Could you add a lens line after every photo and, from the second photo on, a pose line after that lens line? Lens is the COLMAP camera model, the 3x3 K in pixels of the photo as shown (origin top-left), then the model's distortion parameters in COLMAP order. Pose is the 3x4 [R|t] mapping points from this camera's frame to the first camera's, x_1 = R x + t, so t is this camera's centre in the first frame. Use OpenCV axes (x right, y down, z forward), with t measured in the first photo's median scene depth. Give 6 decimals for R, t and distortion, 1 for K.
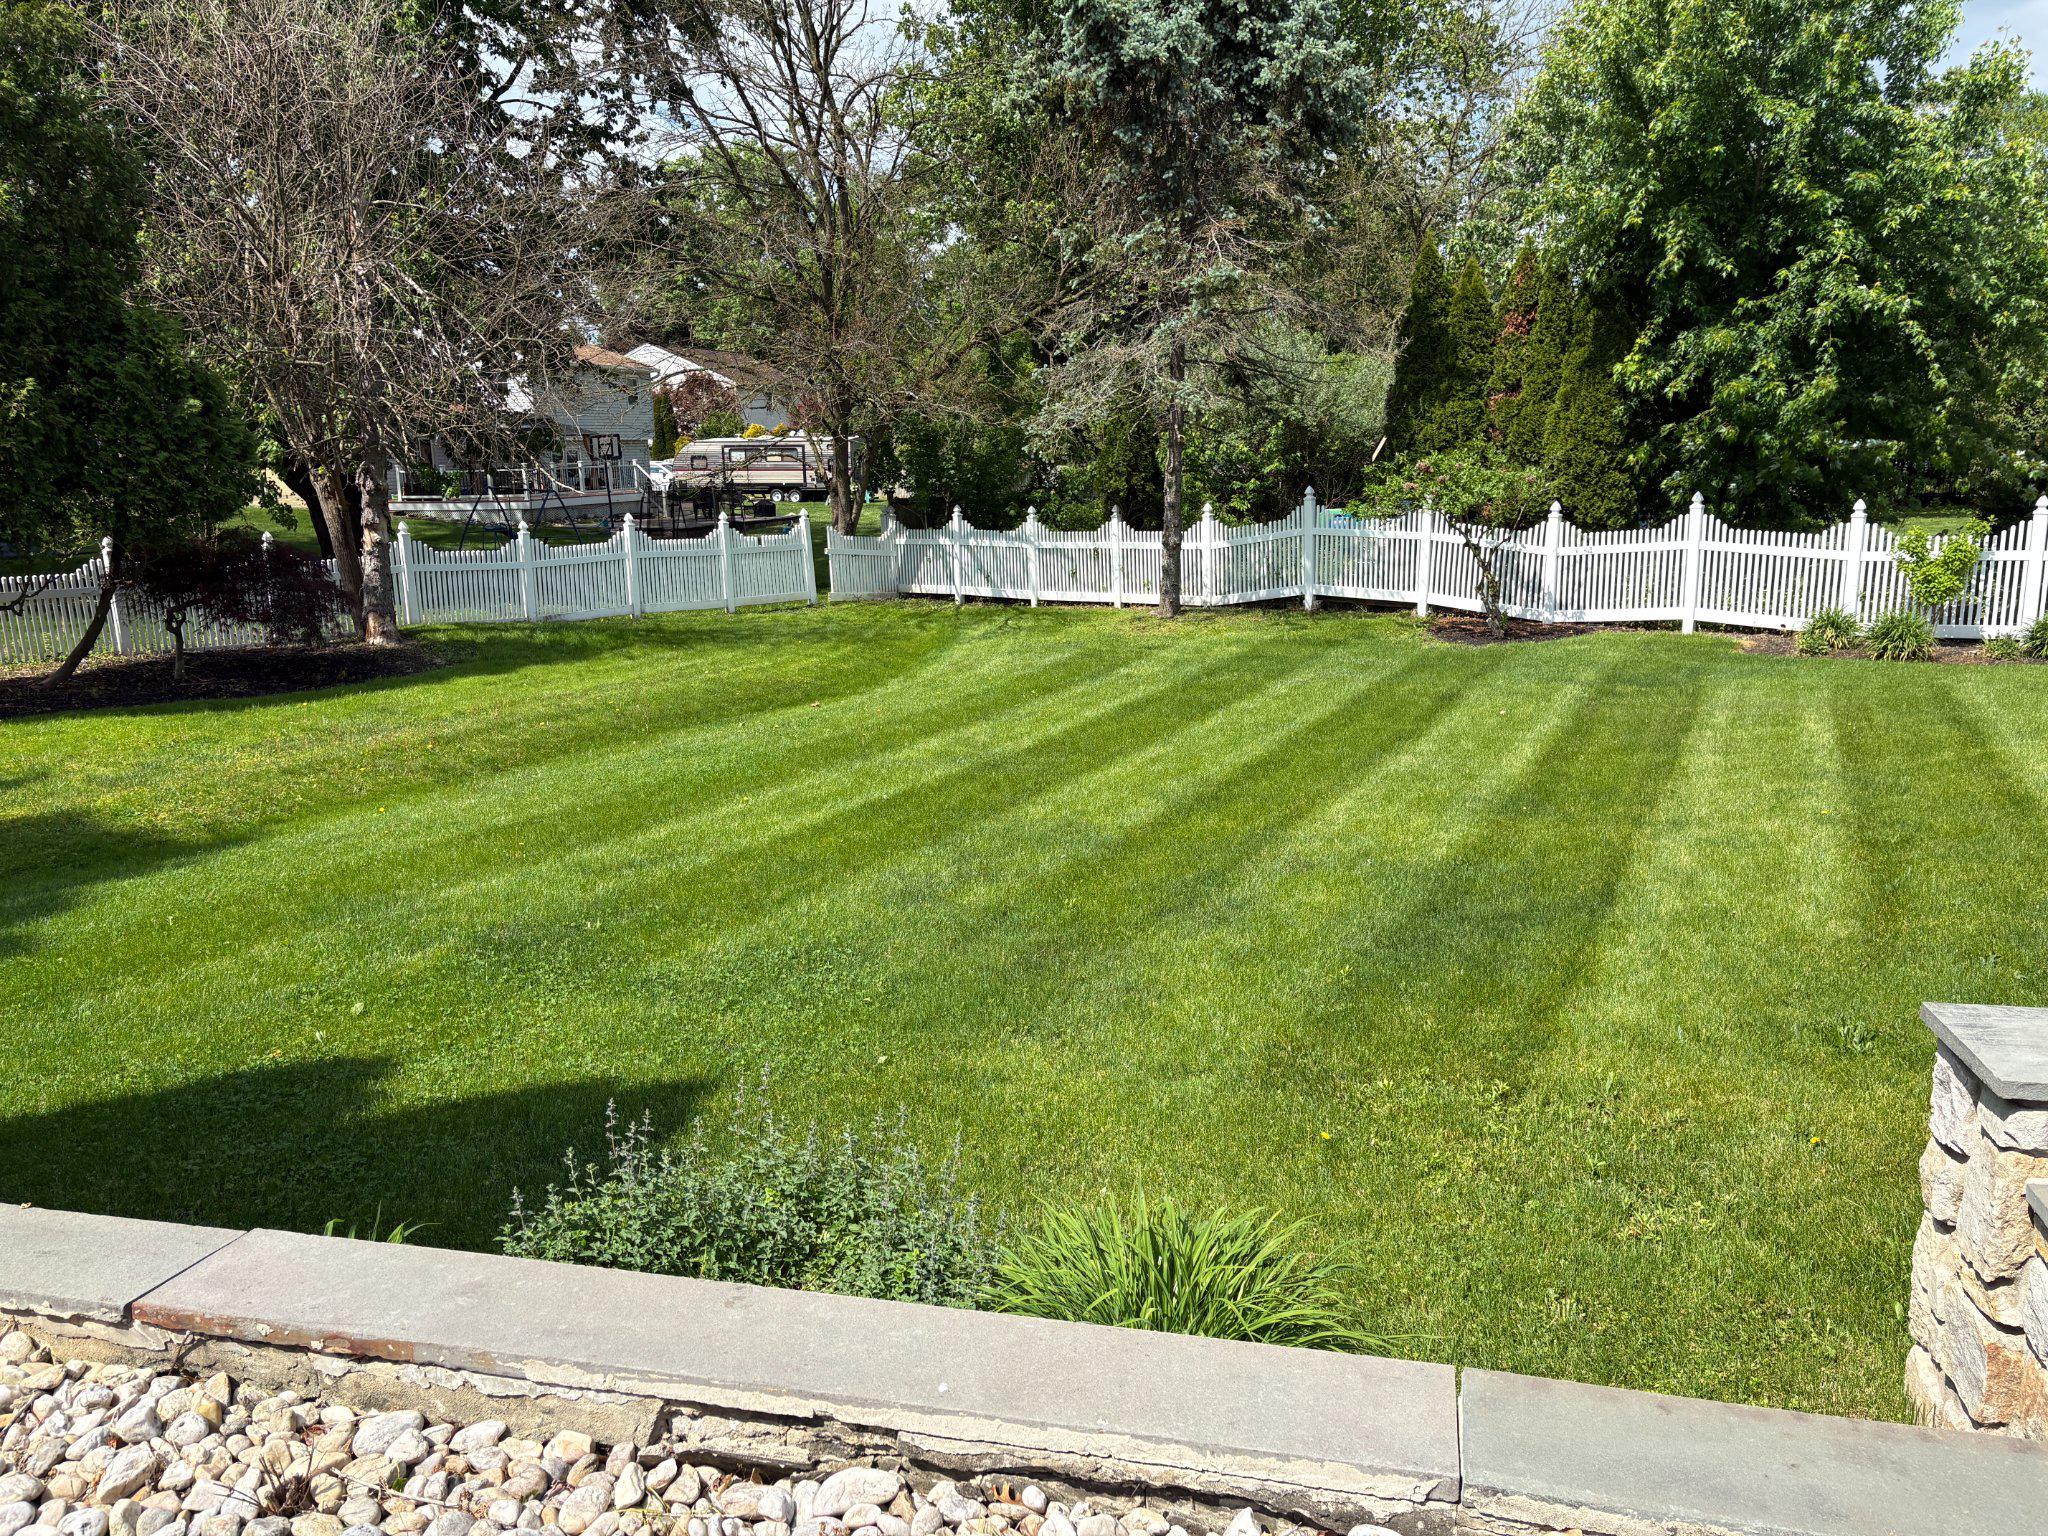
lens RADIAL K [[1544.5, 0, 1019.2], [0, 1544.5, 789.5], [0, 0, 1]] dist [0.054106, -0.055911]
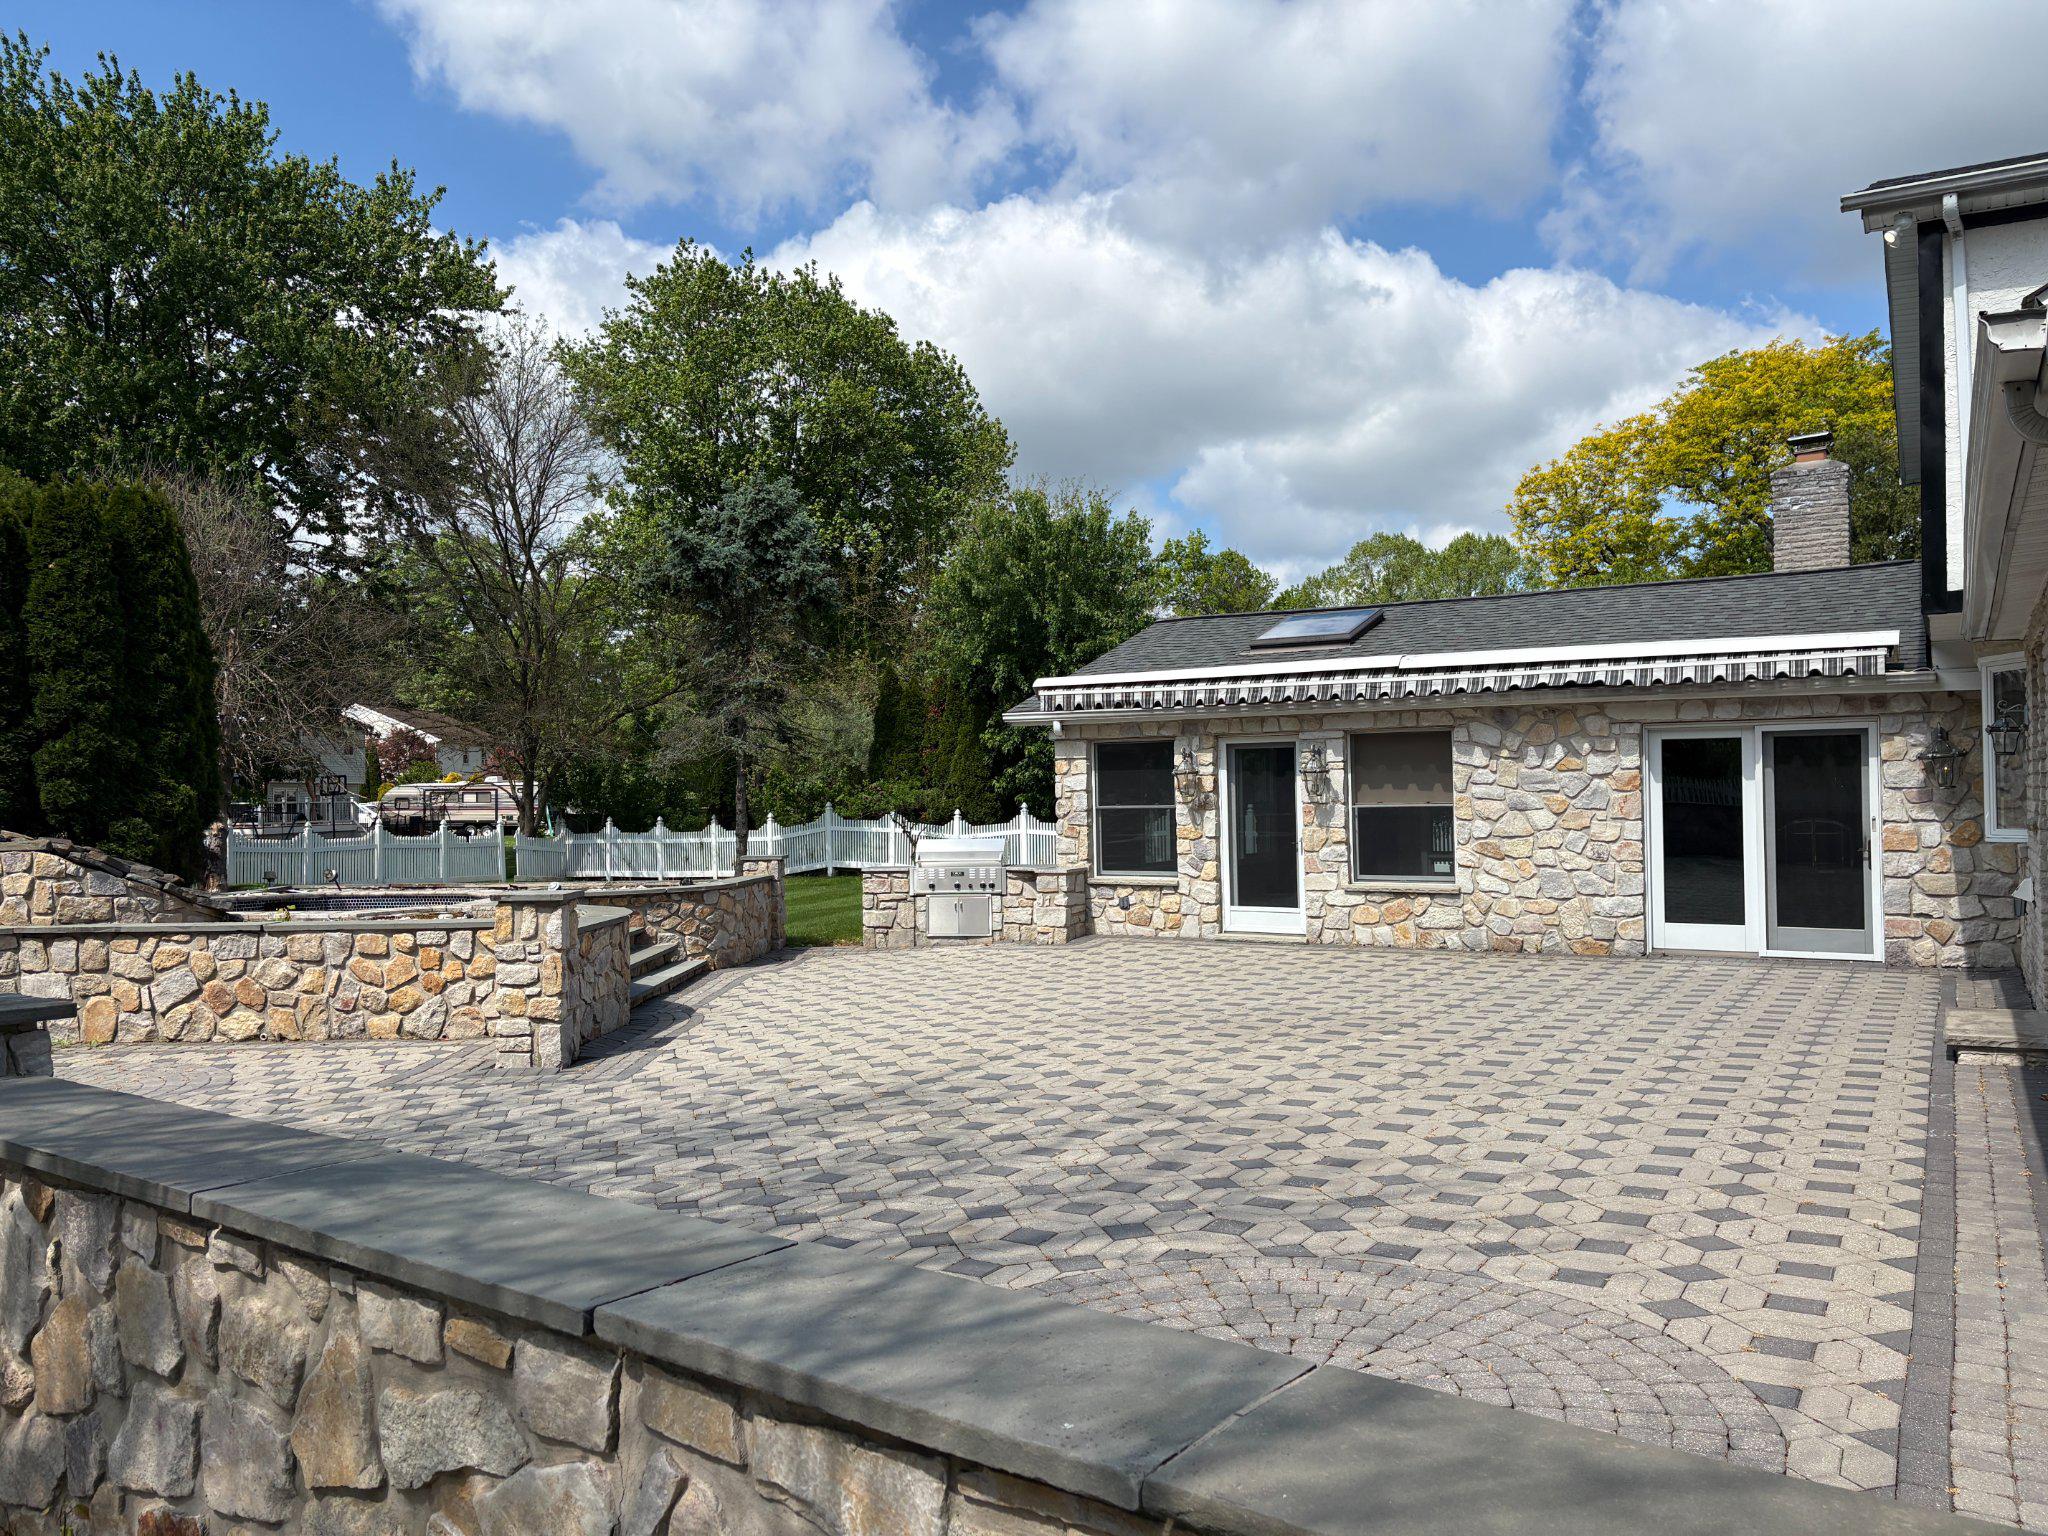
lens RADIAL K [[1544.5, 0, 1033.1], [0, 1544.5, 774.6], [0, 0, 1]] dist [0.054106, -0.055911]
pose [[0.979776, 0.012177, 0.199726, 0.069157], [0.035342, 0.971923, -0.232630, 0.157507], [-0.196951, 0.234984, 0.951837, -0.580521]]
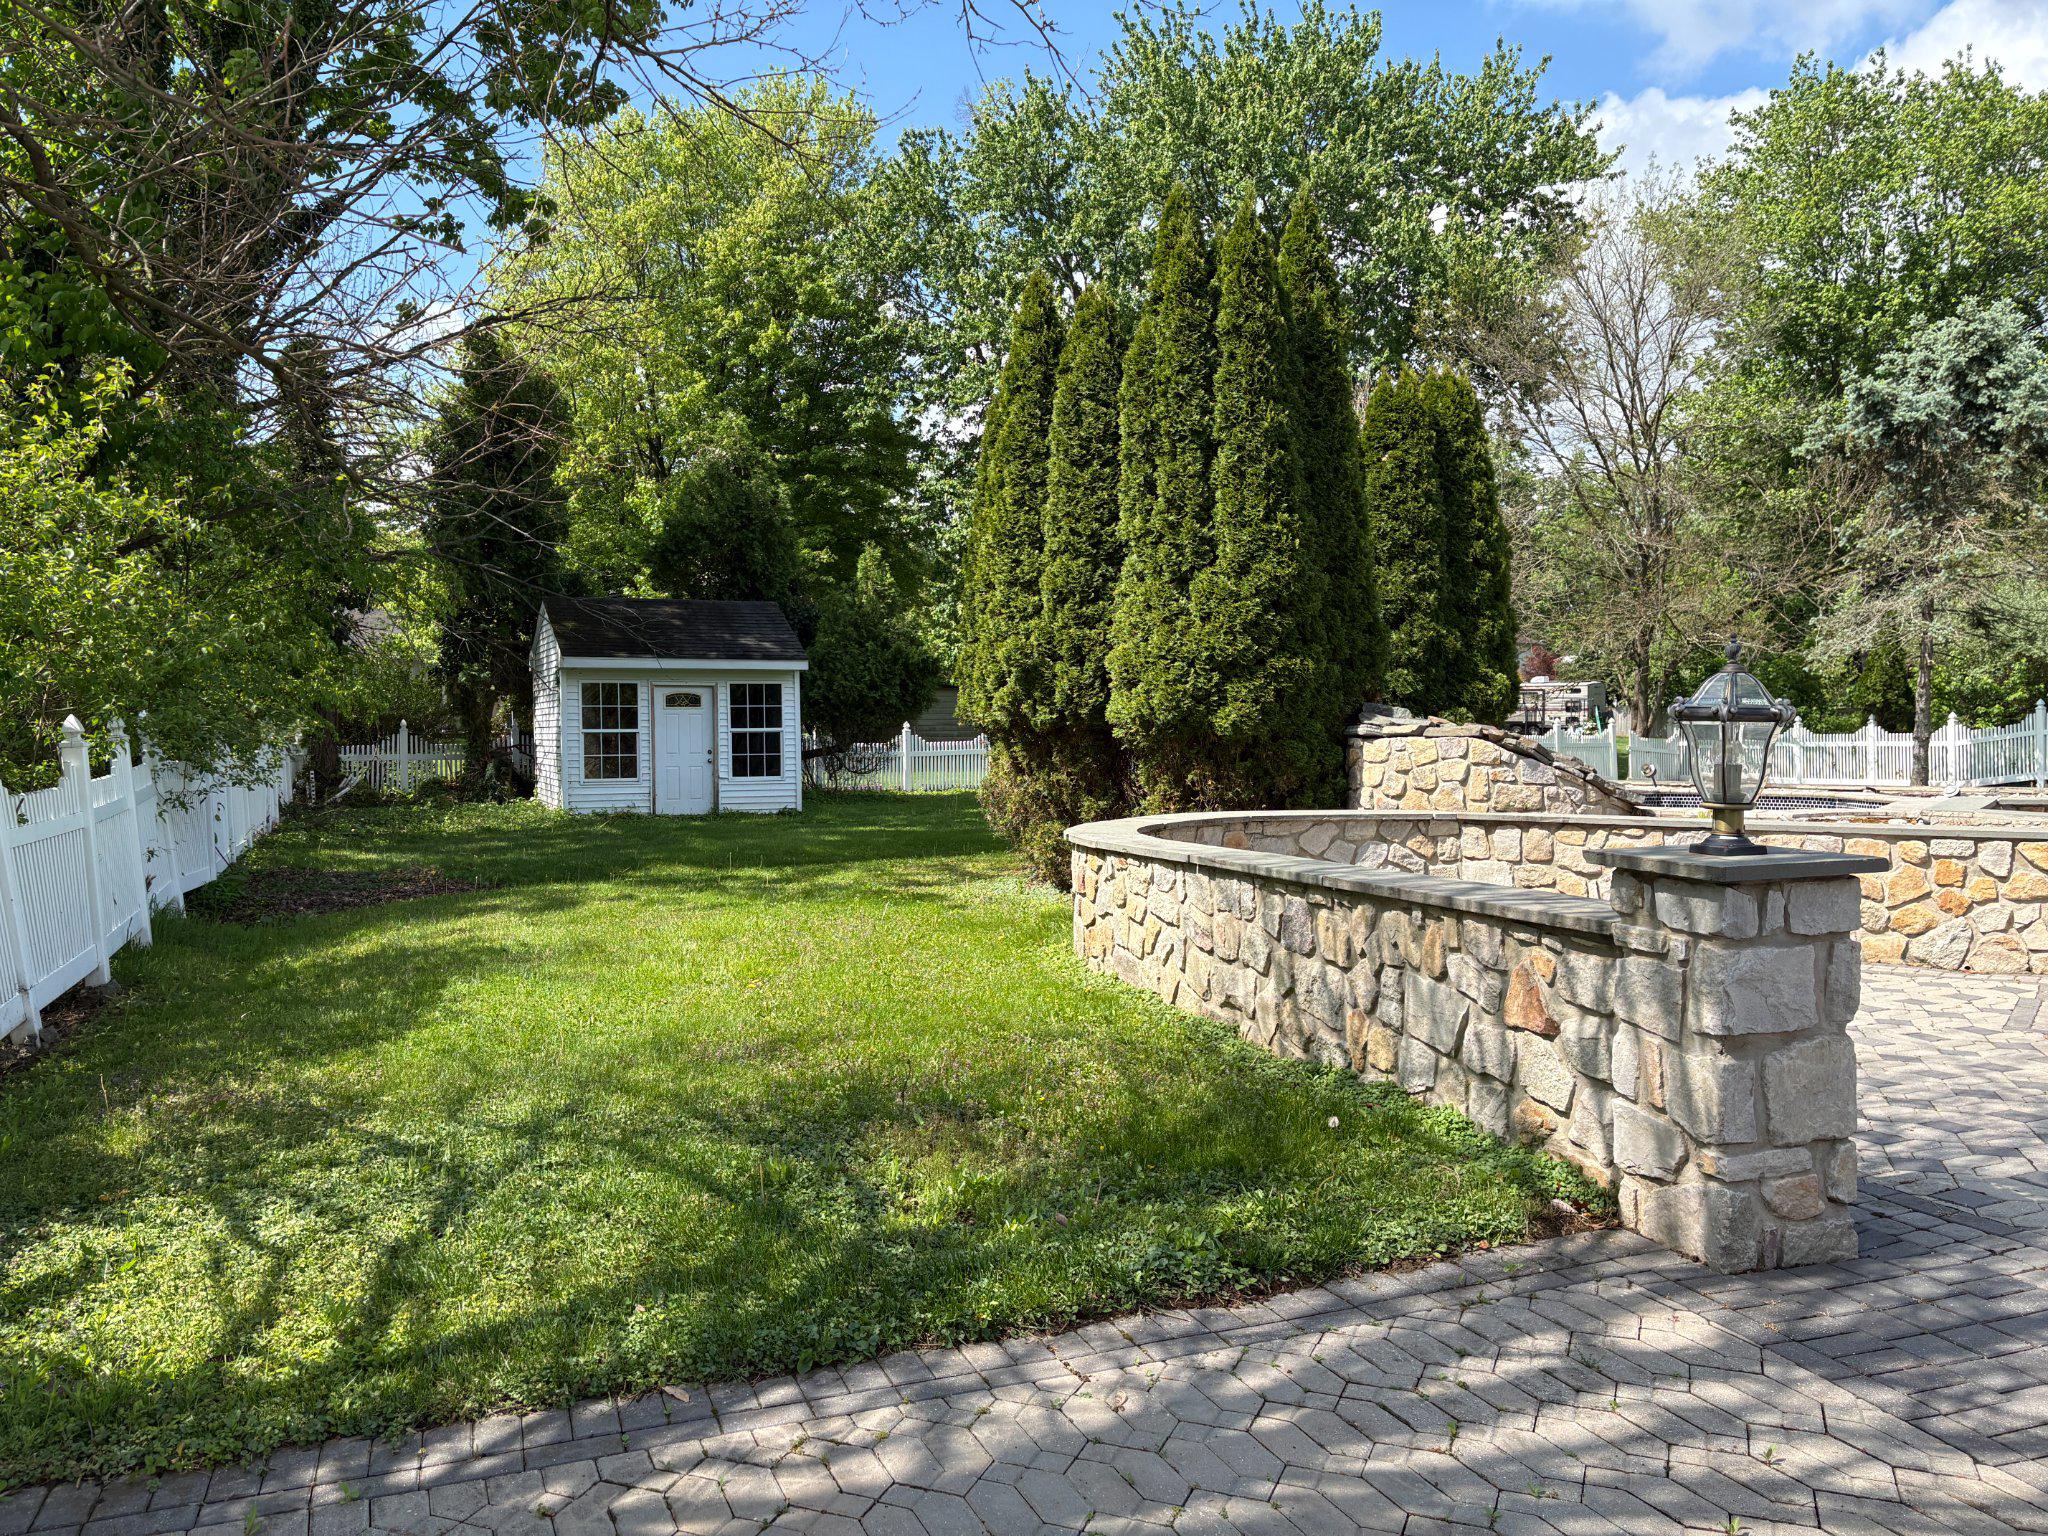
lens RADIAL K [[1544.5, 0, 1013.4], [0, 1544.5, 783.5], [0, 0, 1]] dist [0.054106, -0.055911]
pose [[0.911513, 0.030625, -0.410129, -0.062644], [-0.098575, 0.984424, -0.145575, 0.153791], [0.399282, 0.173122, 0.900335, -0.534357]]
